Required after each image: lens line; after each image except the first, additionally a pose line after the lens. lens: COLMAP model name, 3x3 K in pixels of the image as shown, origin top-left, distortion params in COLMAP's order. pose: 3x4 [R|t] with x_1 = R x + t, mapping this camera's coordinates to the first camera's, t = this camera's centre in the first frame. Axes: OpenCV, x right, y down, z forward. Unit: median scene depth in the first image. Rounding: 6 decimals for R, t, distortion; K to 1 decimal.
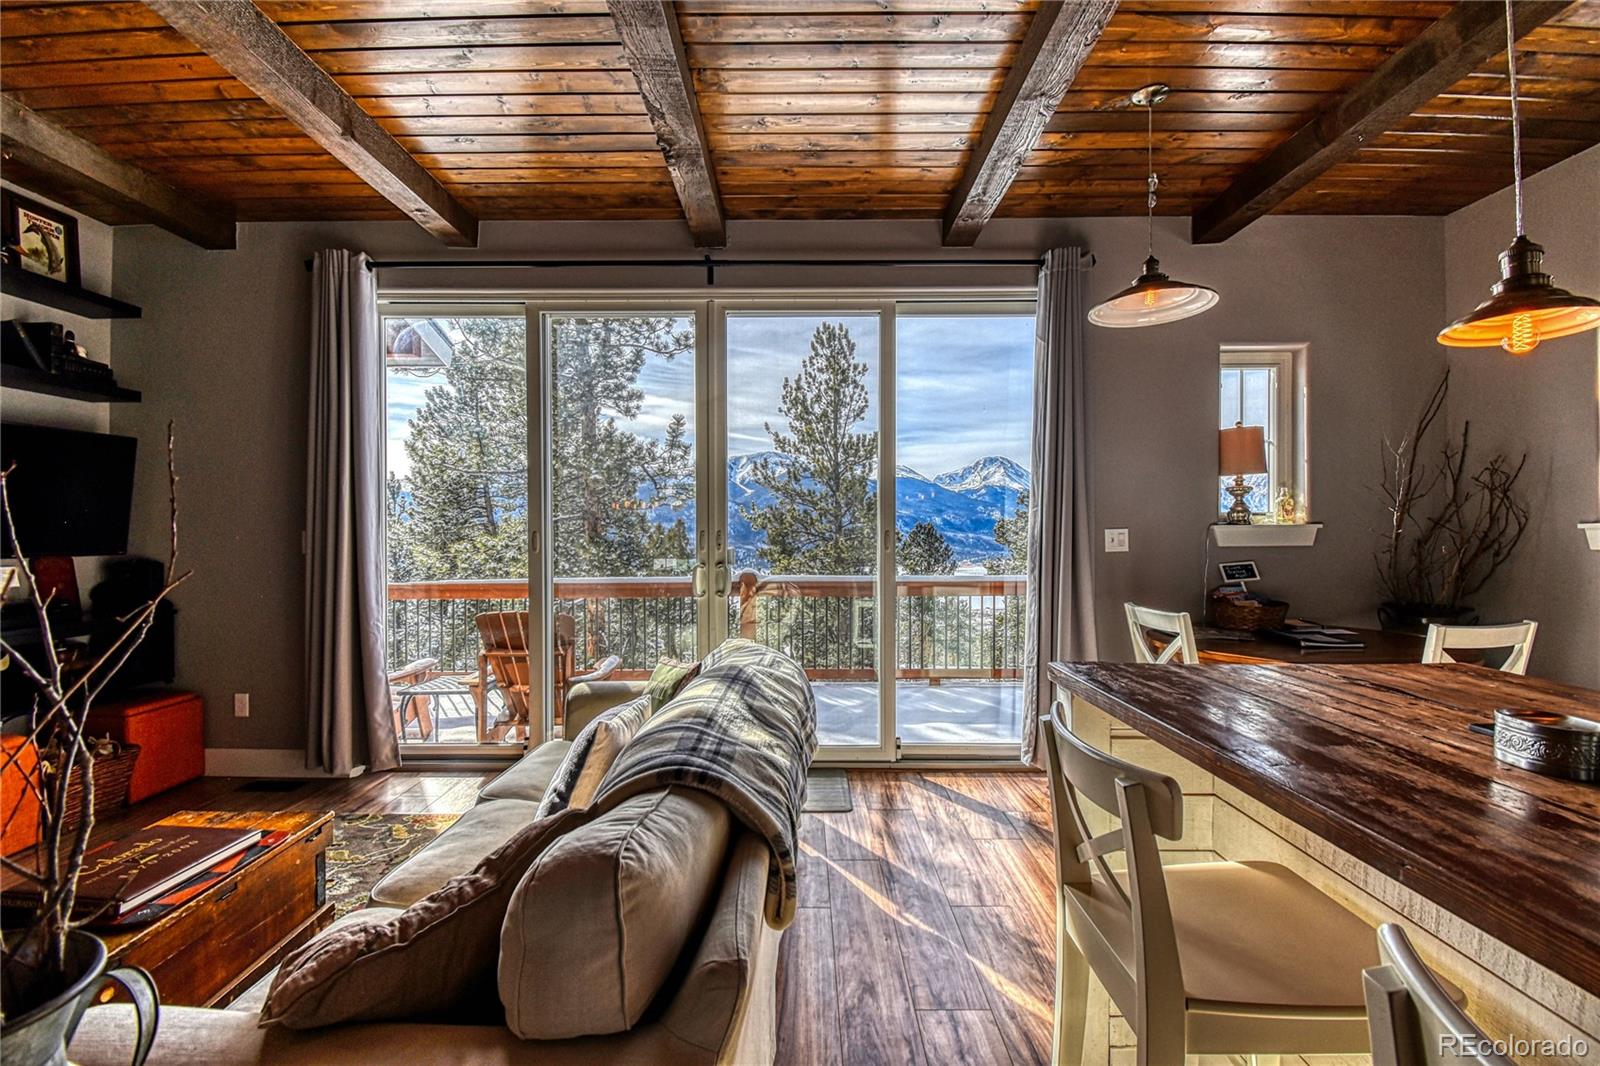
lens RADIAL K [[707.4, 0, 800.6], [0, 707.4, 534.1], [0, 0, 1]] dist [0.017789, -0.024606]
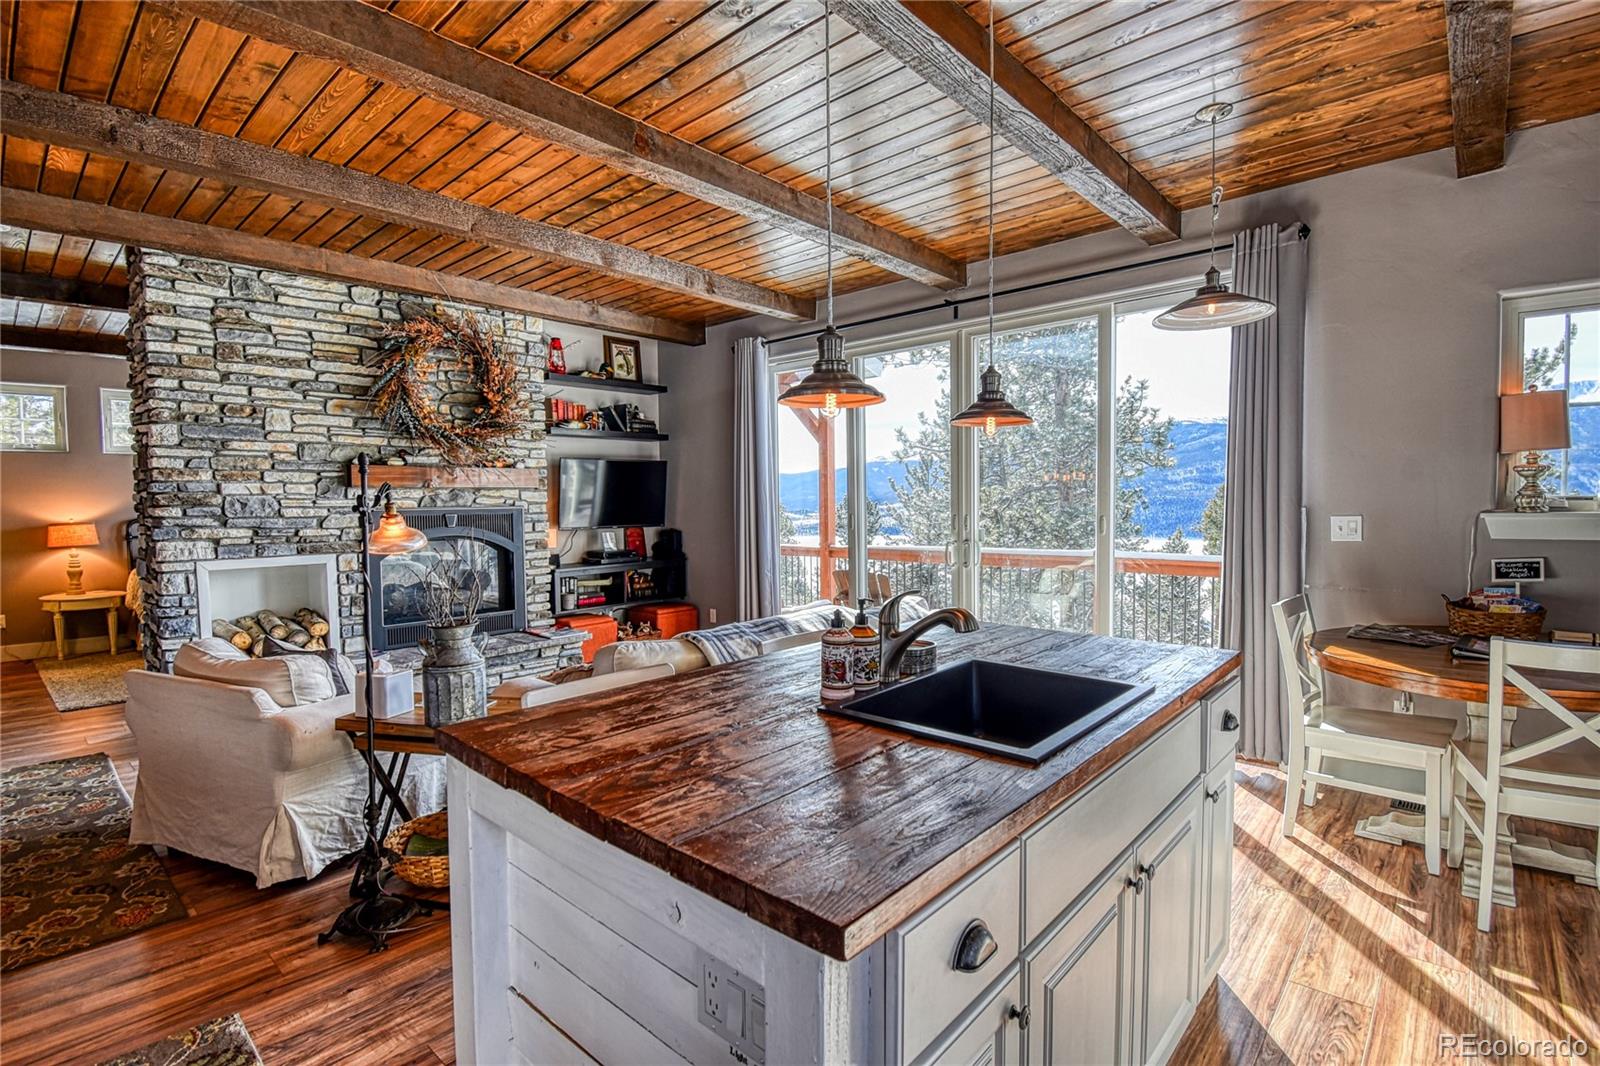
lens RADIAL K [[752.8, 0, 805.4], [0, 752.8, 537.4], [0, 0, 1]] dist [0.024307, -0.028969]
pose [[0.745561, 0.026642, -0.665904, 0.152682], [0.009170, 0.998696, 0.050224, -0.009432], [0.666374, -0.043551, 0.744345, -0.050500]]
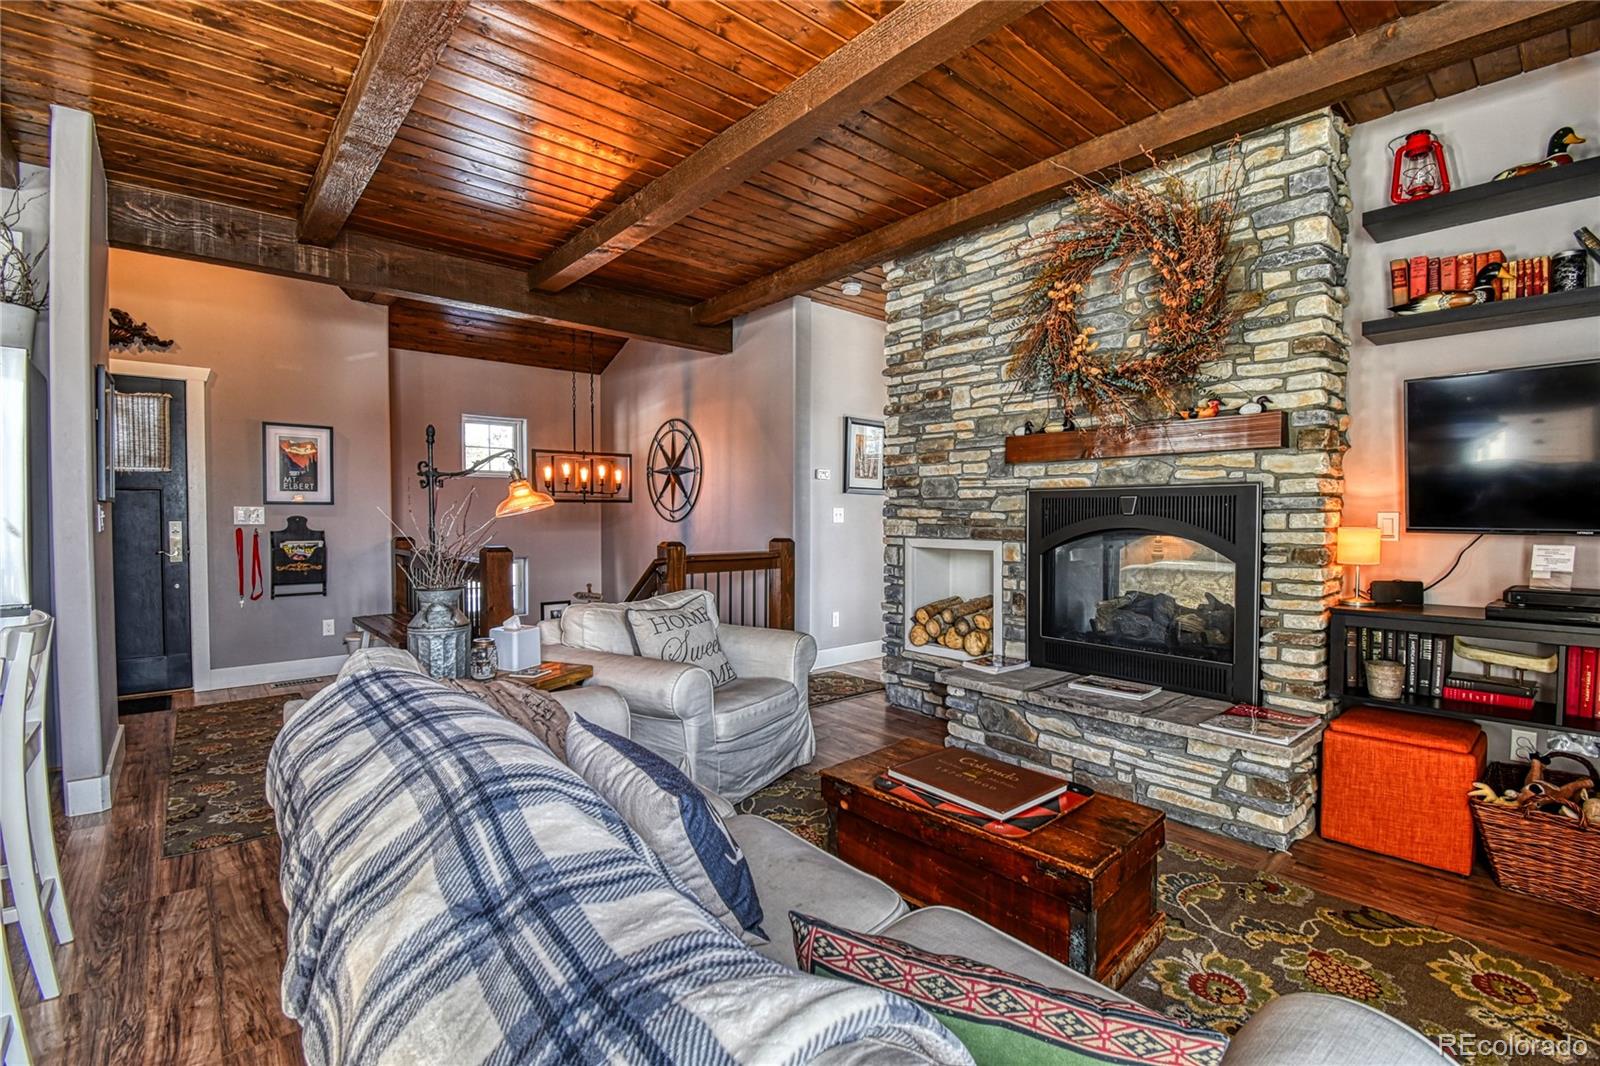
lens RADIAL K [[707.4, 0, 800.6], [0, 707.4, 534.1], [0, 0, 1]] dist [0.017789, -0.024606]
pose [[-0.752752, 0.017210, -0.658079, 0.008817], [-0.003039, 0.999557, 0.029615, 0.002597], [0.658297, 0.024293, -0.752366, 0.223502]]
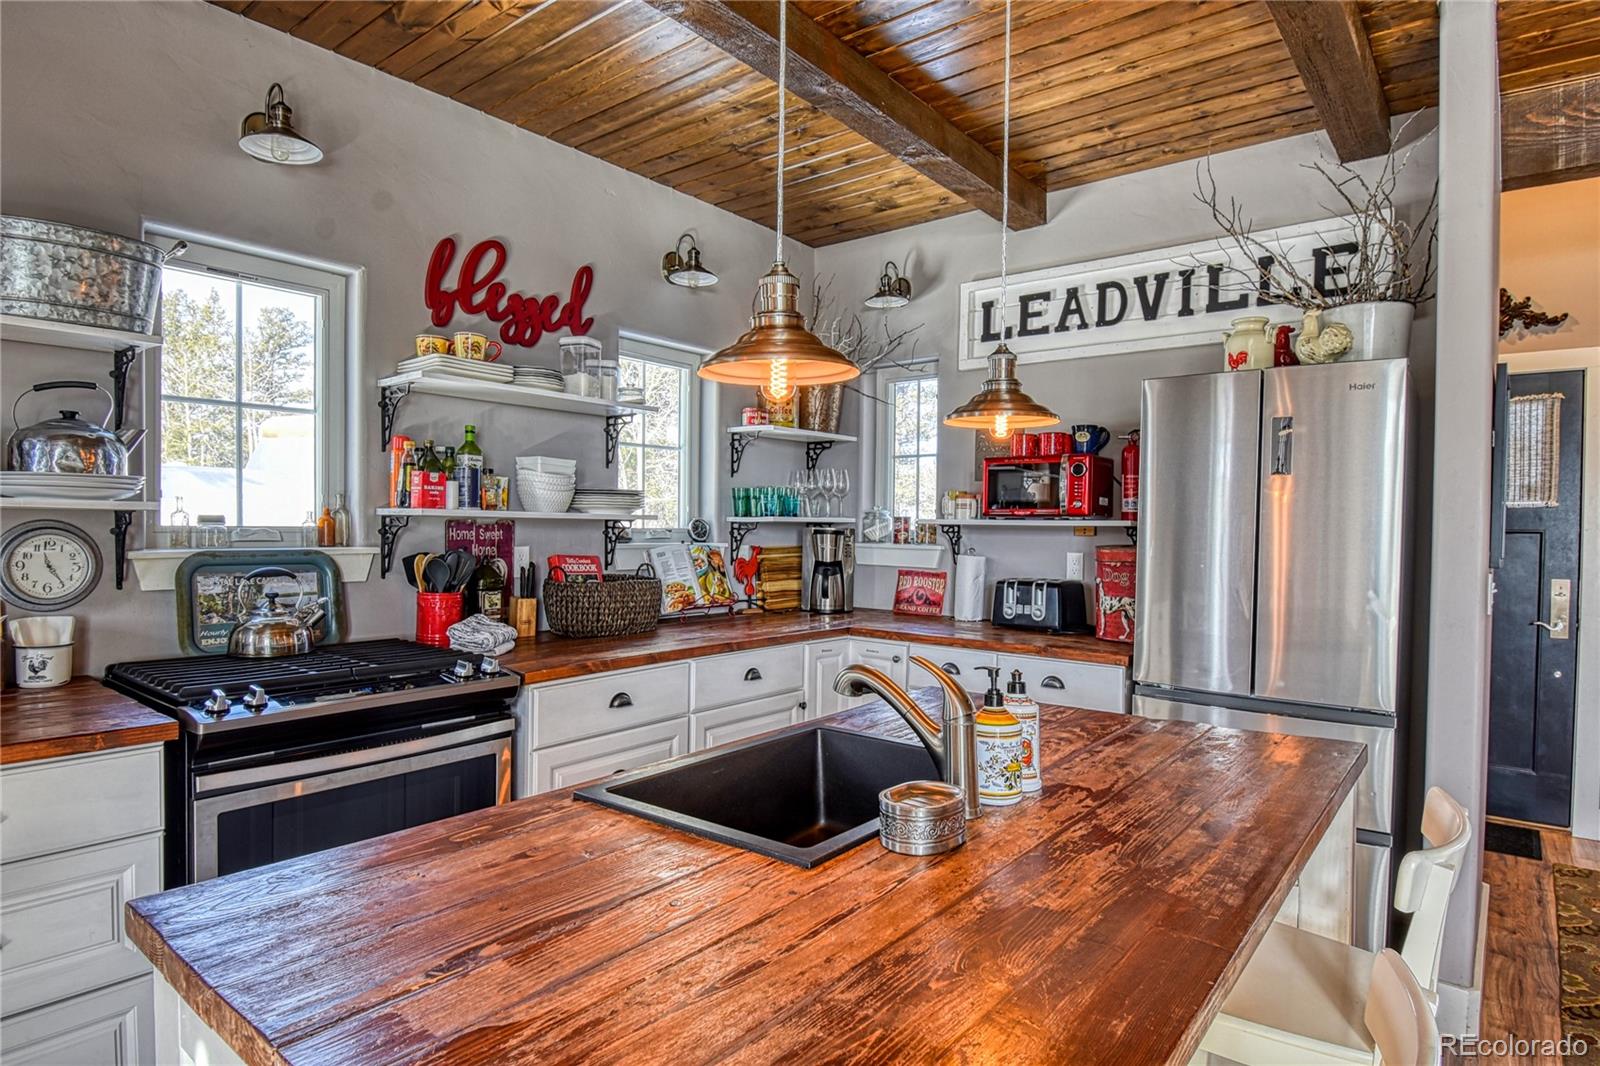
lens RADIAL K [[870.4, 0, 794.6], [0, 870.4, 540.1], [0, 0, 1]] dist [0.000820, -0.018380]
pose [[-0.777424, -0.019782, 0.628665, 0.030222], [-0.008967, 0.999752, 0.020370, -0.009228], [-0.628913, 0.010199, -0.777409, 0.142611]]
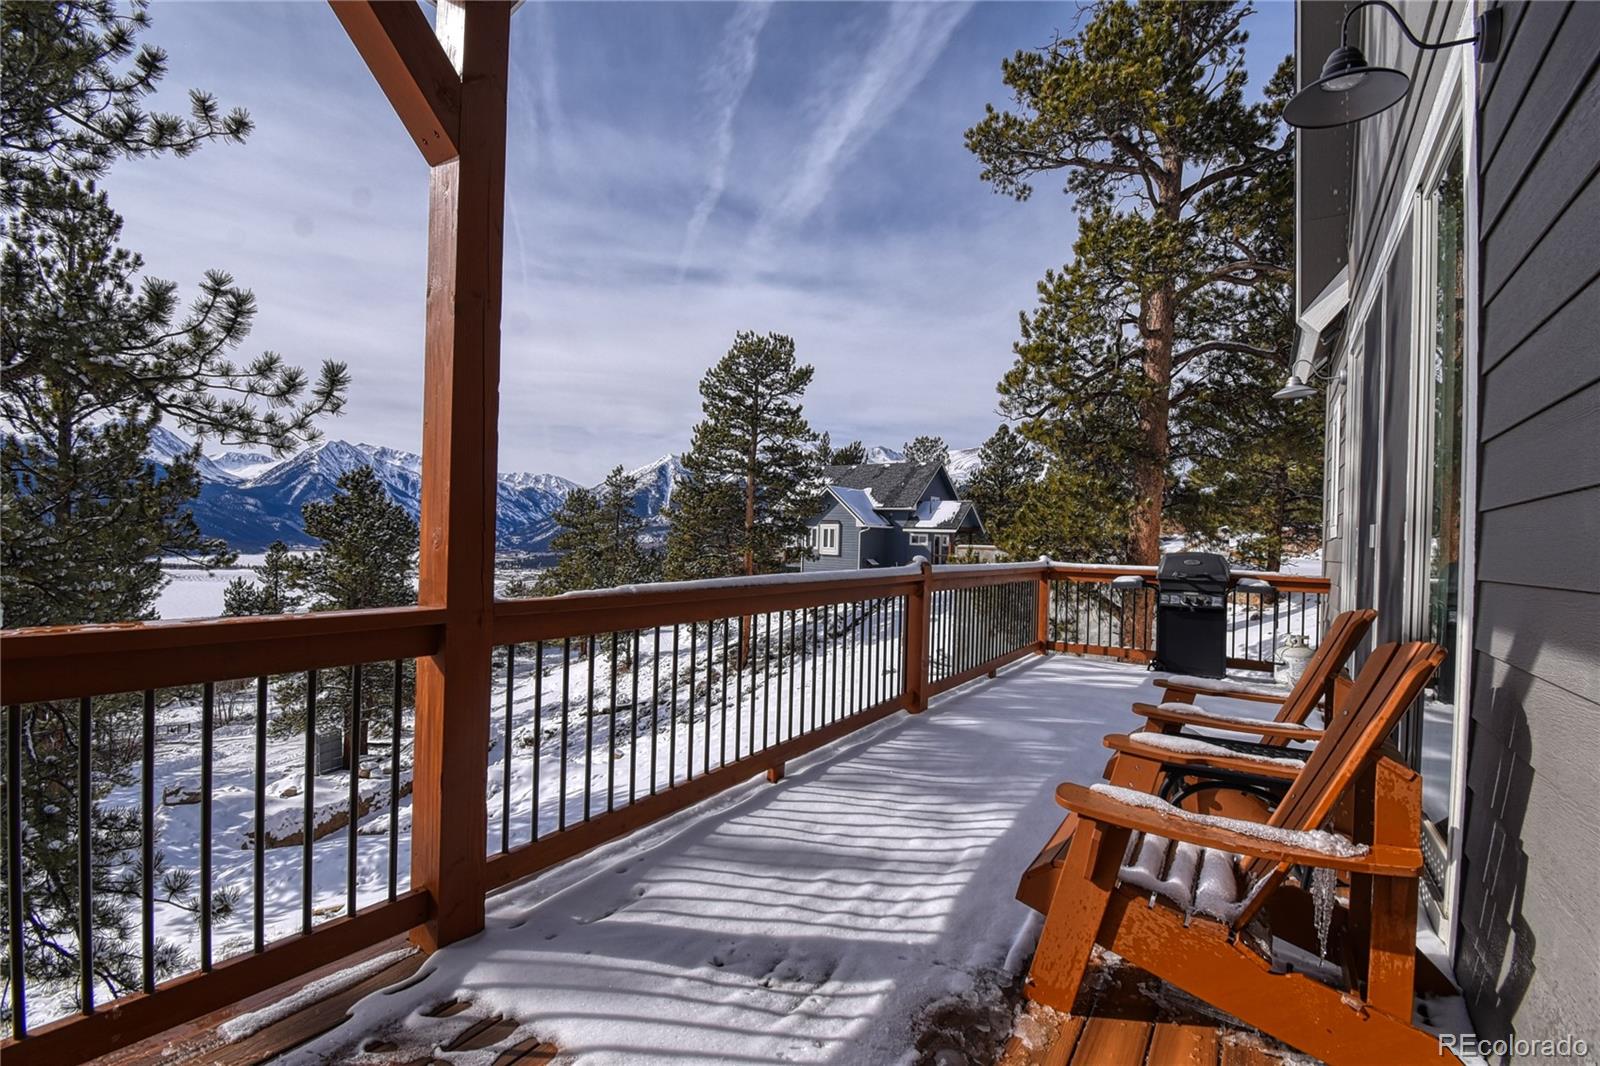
lens RADIAL K [[732.0, 0, 800.0], [0, 732.0, 533.0], [0, 0, 1]] dist [0.015499, -0.026528]
pose [[0.530879, 0.027571, 0.846999, -0.364501], [-0.030196, 0.999451, -0.013607, 0.017692], [-0.846909, -0.018352, 0.531421, 0.318693]]
